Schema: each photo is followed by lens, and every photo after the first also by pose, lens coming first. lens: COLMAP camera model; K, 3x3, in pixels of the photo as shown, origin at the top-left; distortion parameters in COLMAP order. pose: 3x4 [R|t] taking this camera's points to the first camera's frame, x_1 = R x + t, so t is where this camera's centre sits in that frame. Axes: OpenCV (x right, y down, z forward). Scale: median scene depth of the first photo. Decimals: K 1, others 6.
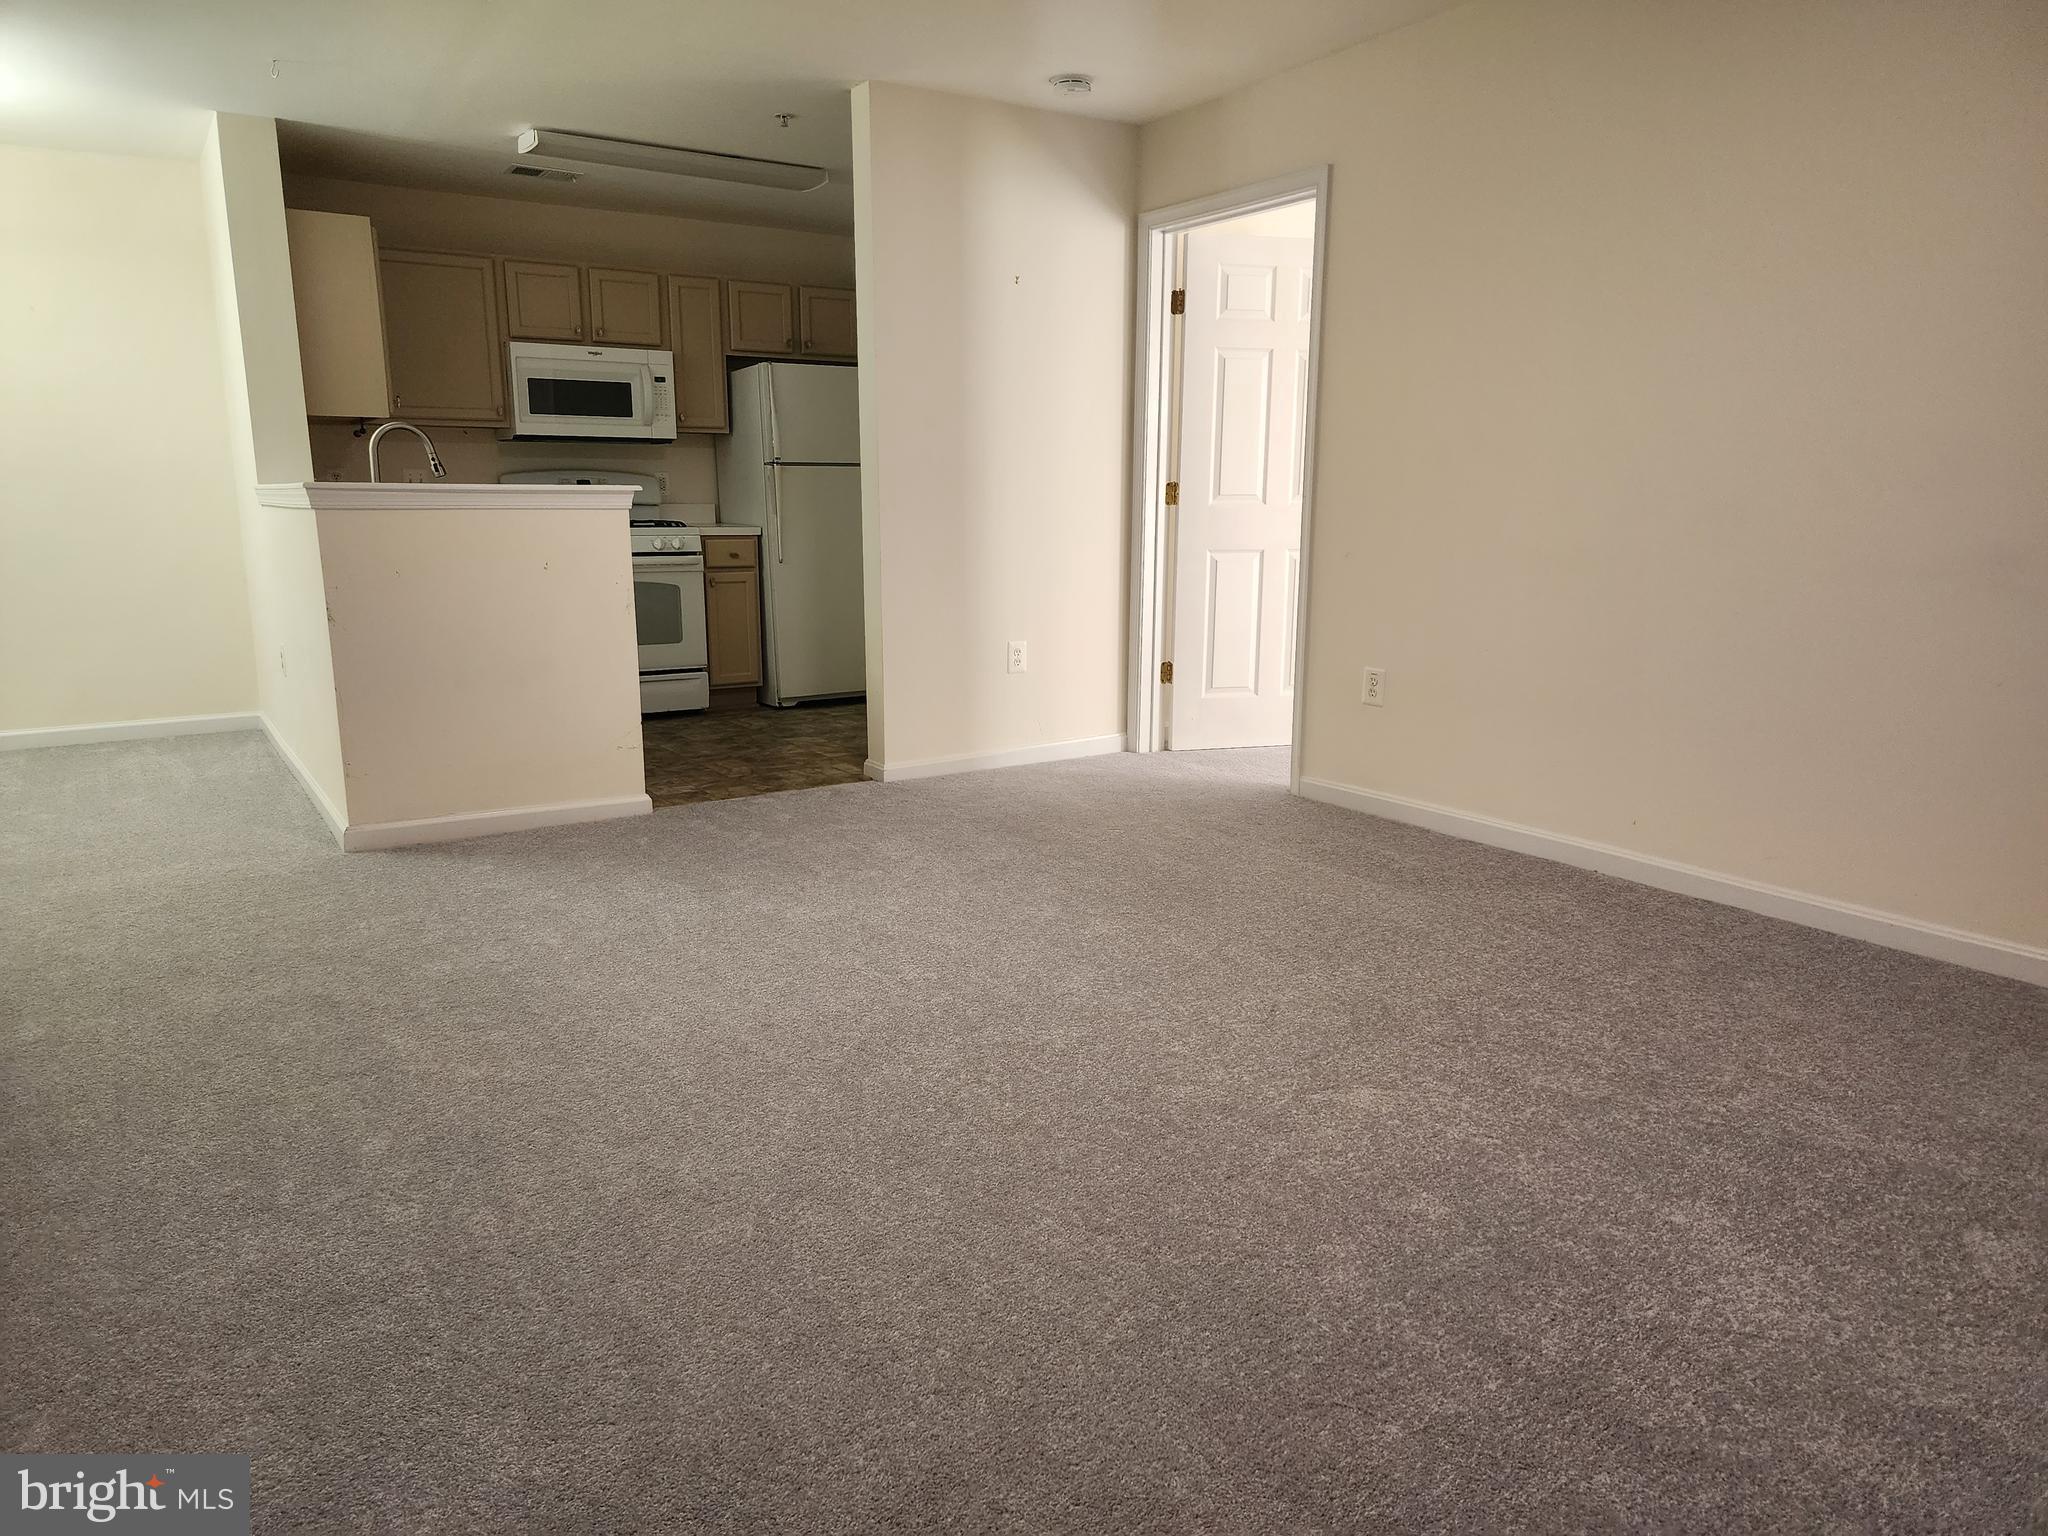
lens RADIAL K [[1359.2, 0, 1024.0], [0, 1359.2, 768.0], [0, 0, 1]] dist [0.067528, -0.065919]
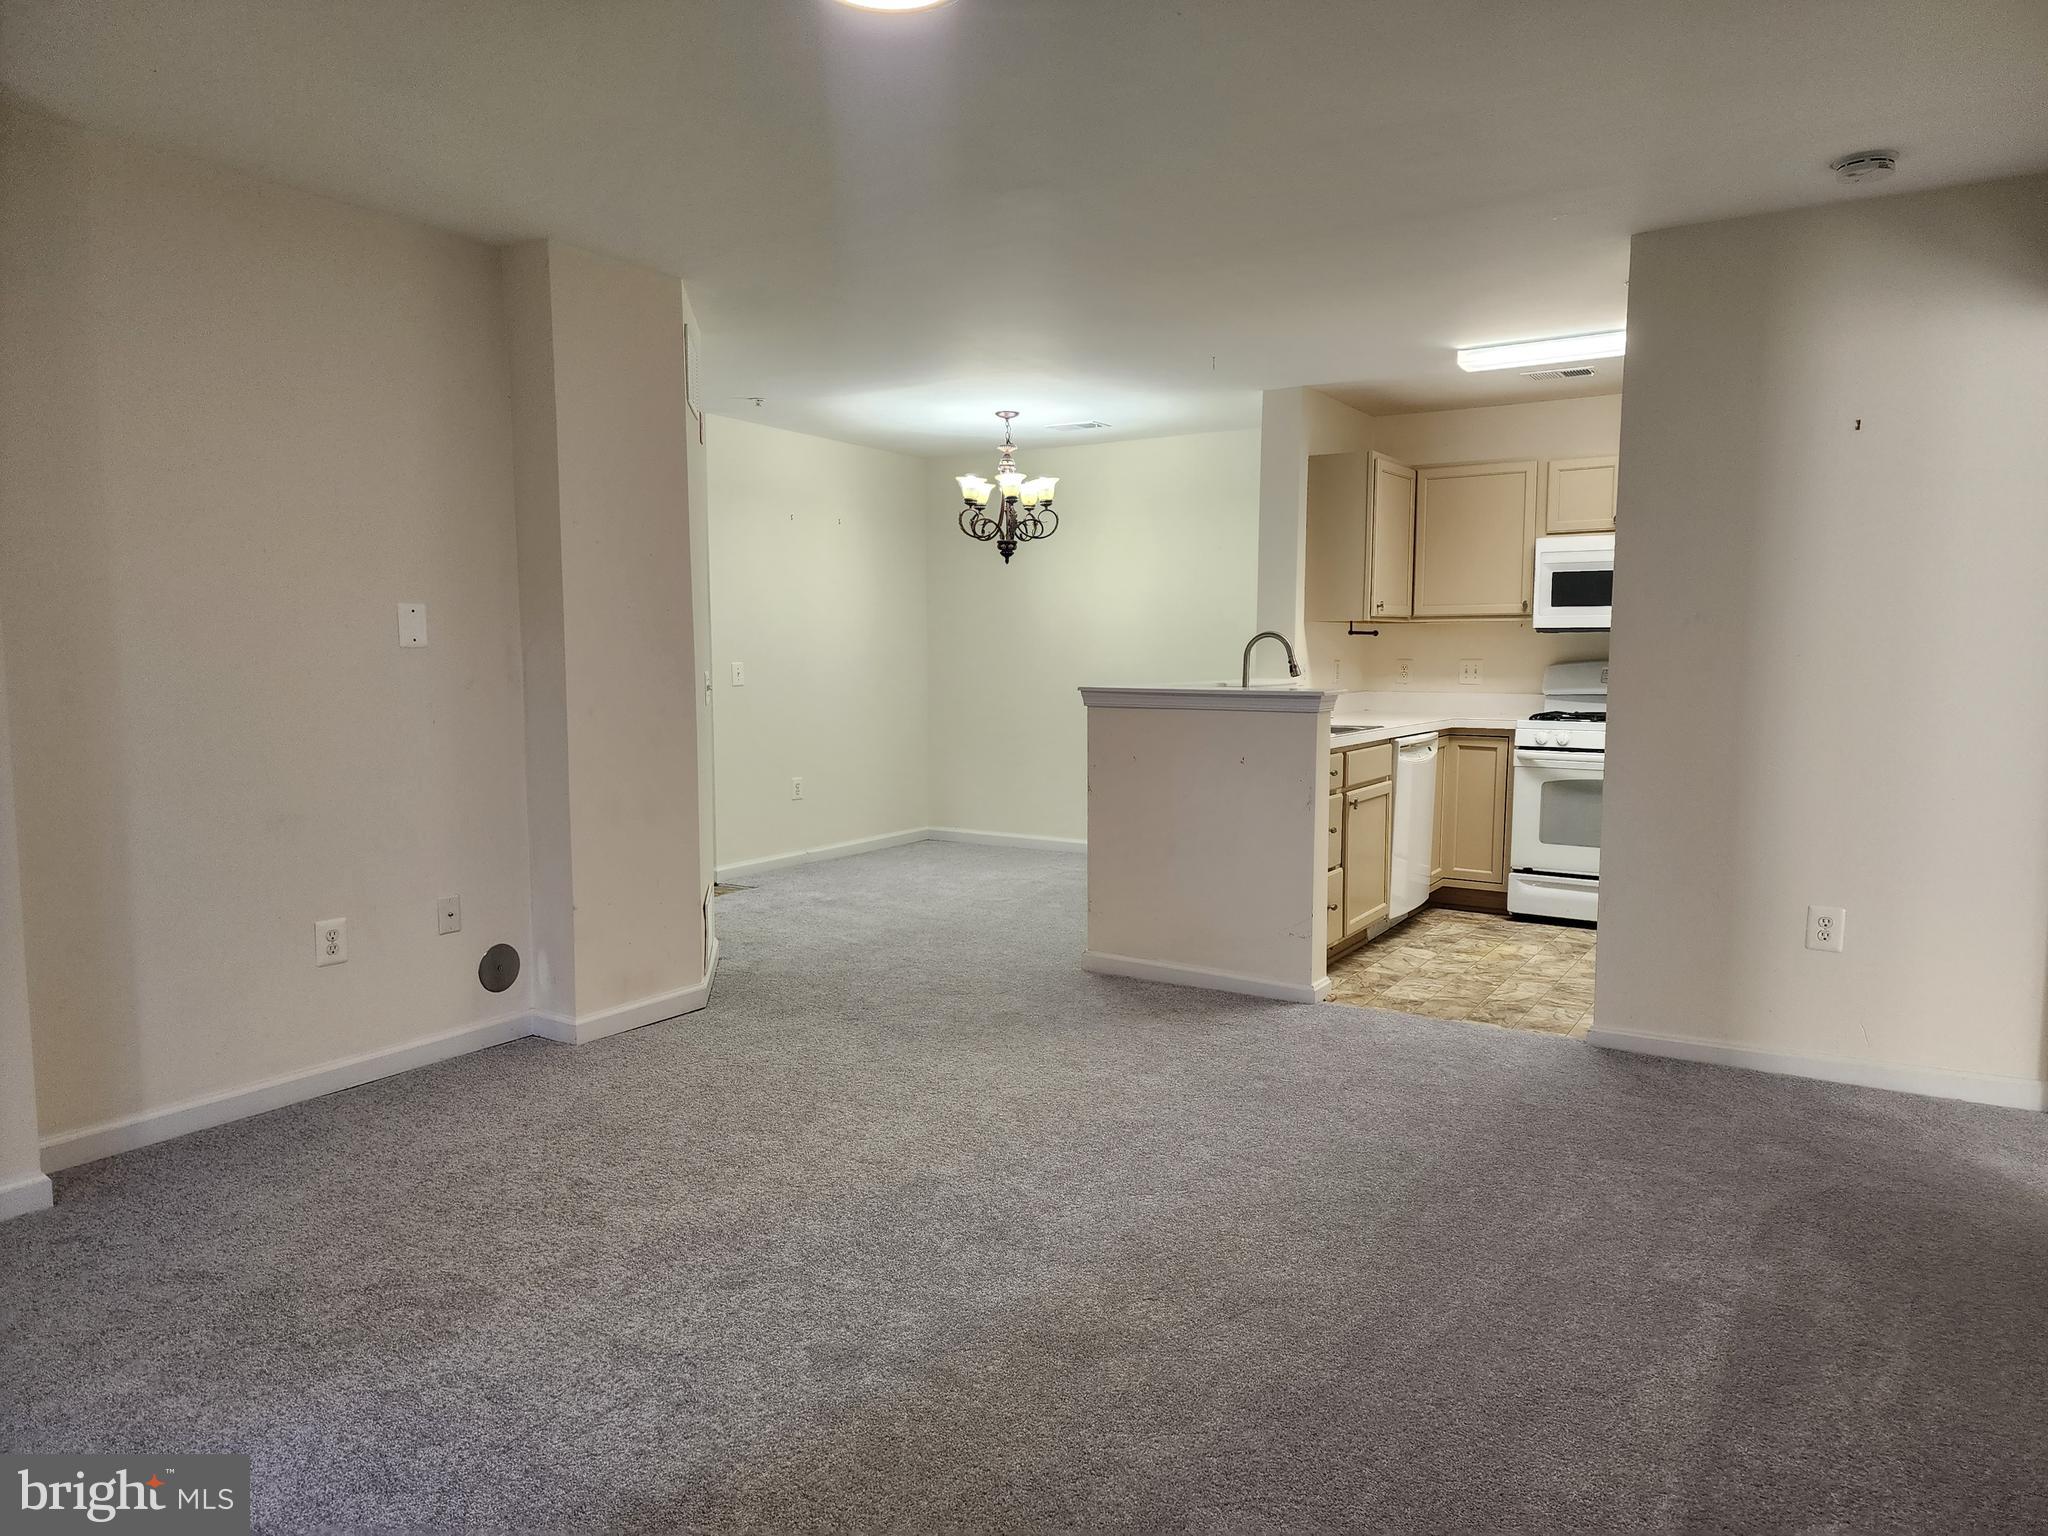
lens RADIAL K [[1368.2, 0, 1038.2], [0, 1368.2, 791.8], [0, 0, 1]] dist [0.062783, -0.061648]
pose [[0.414492, 0.098009, -0.904760, 0.497069], [-0.181076, 0.983187, 0.023549, -0.098071], [0.891856, 0.154069, 0.425270, 0.315841]]
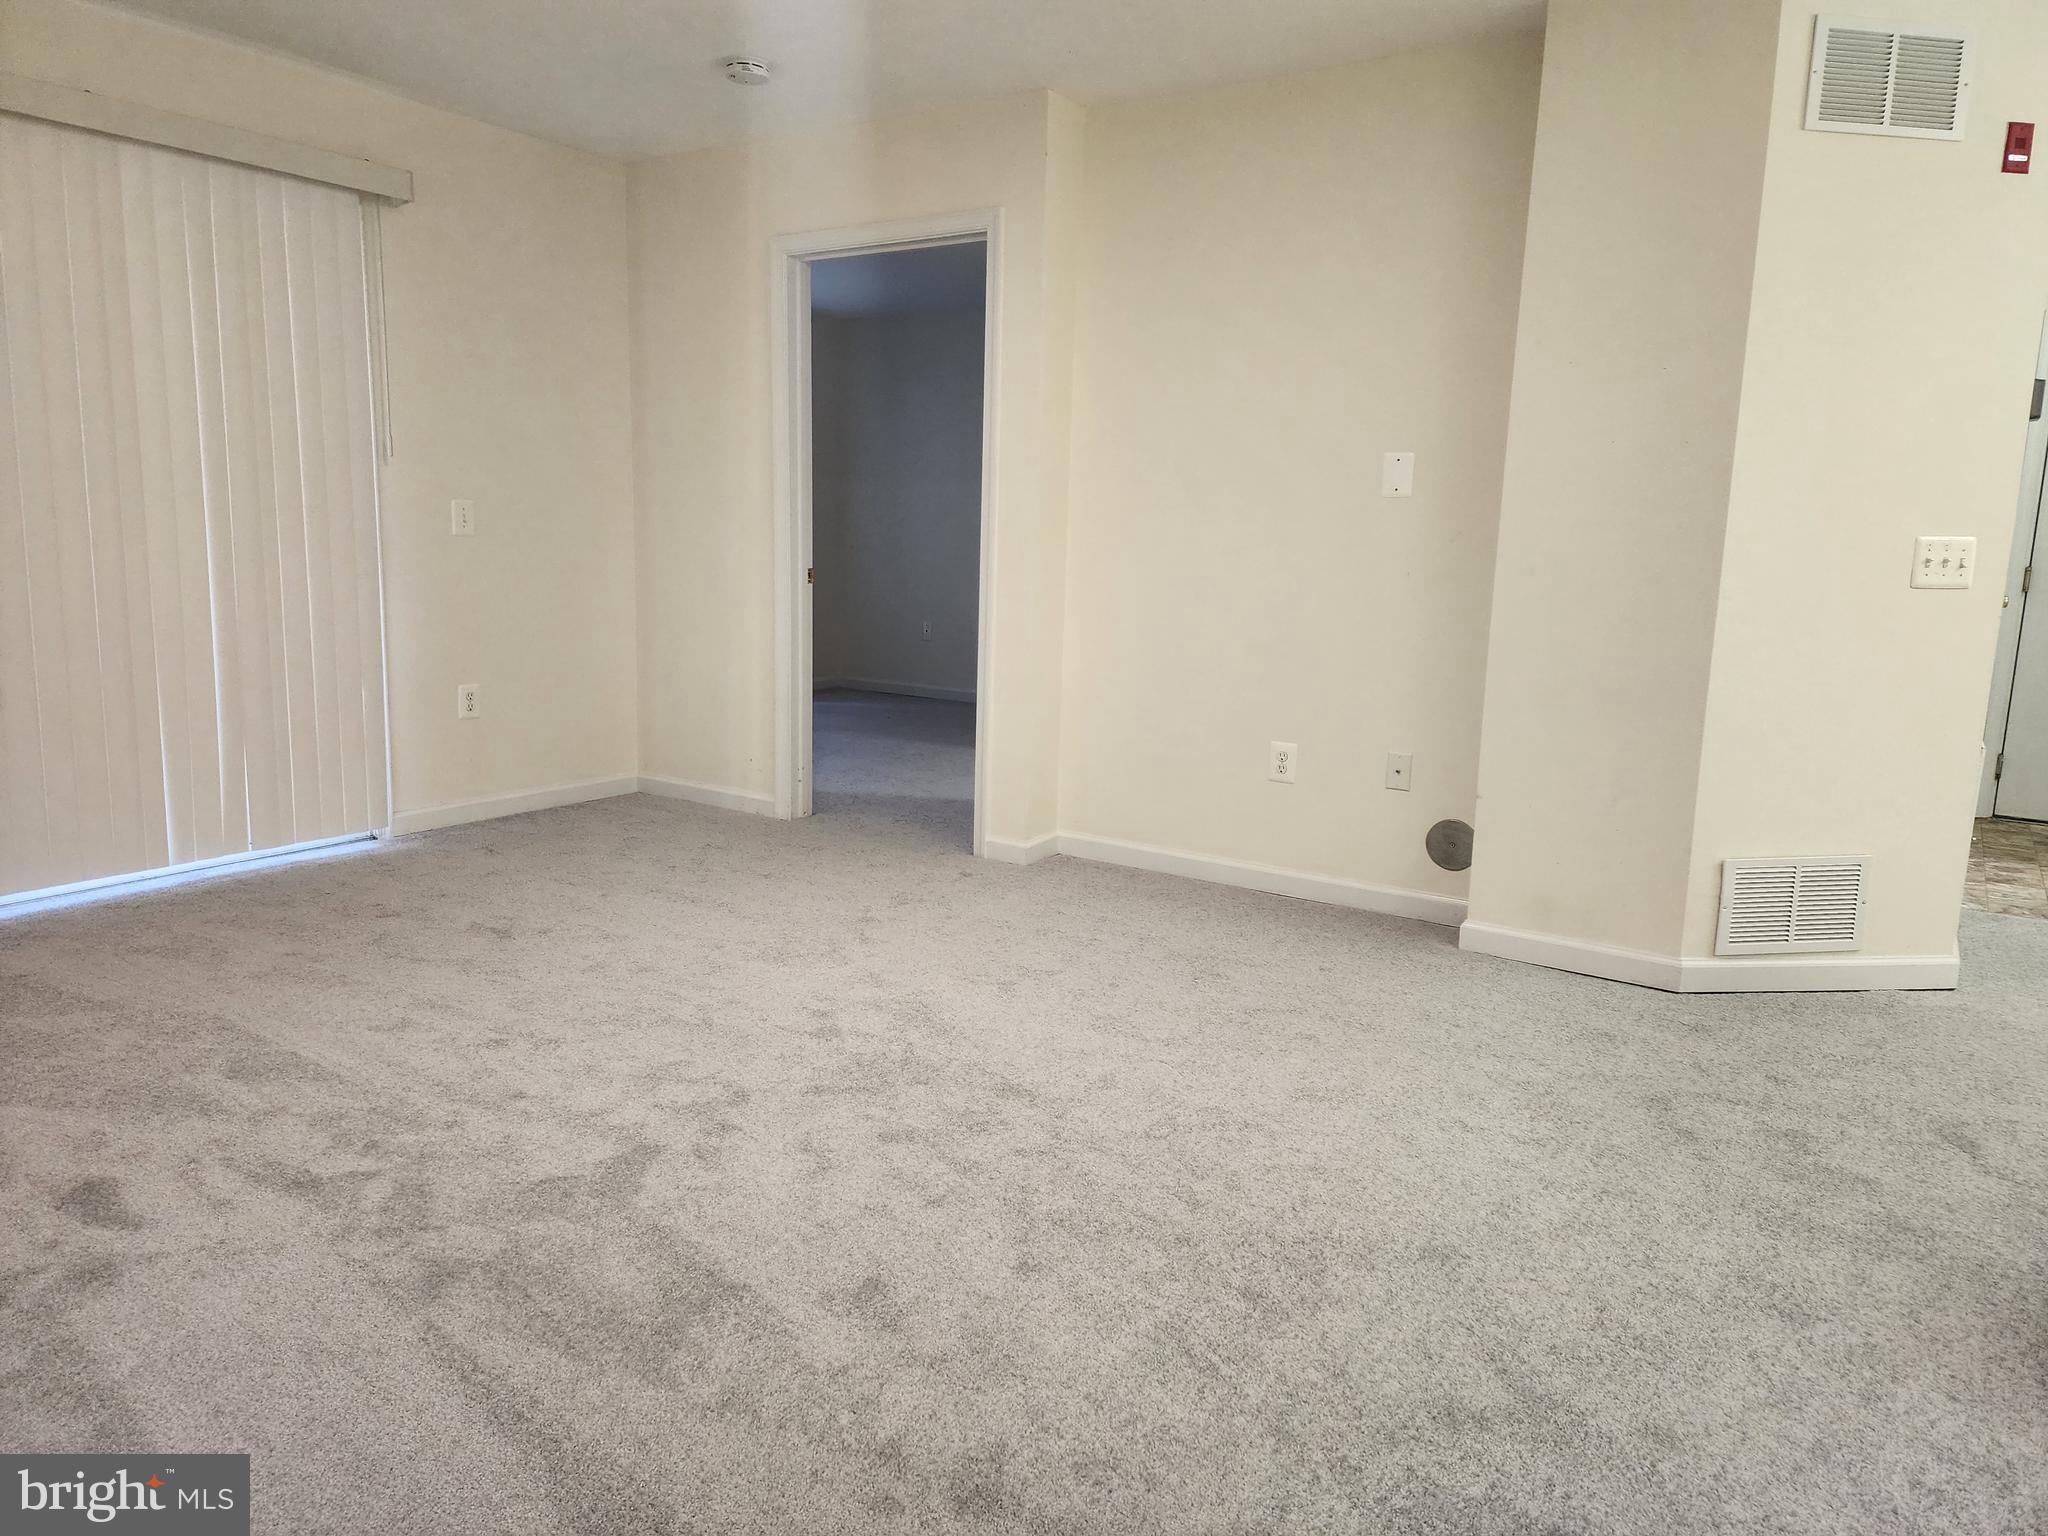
lens RADIAL K [[1368.2, 0, 1038.2], [0, 1368.2, 791.8], [0, 0, 1]] dist [0.062783, -0.061648]
pose [[-0.919182, 0.047544, -0.390953, 0.122047], [-0.107577, 0.924624, 0.365374, -0.207512], [0.378856, 0.377902, -0.844783, 0.982836]]
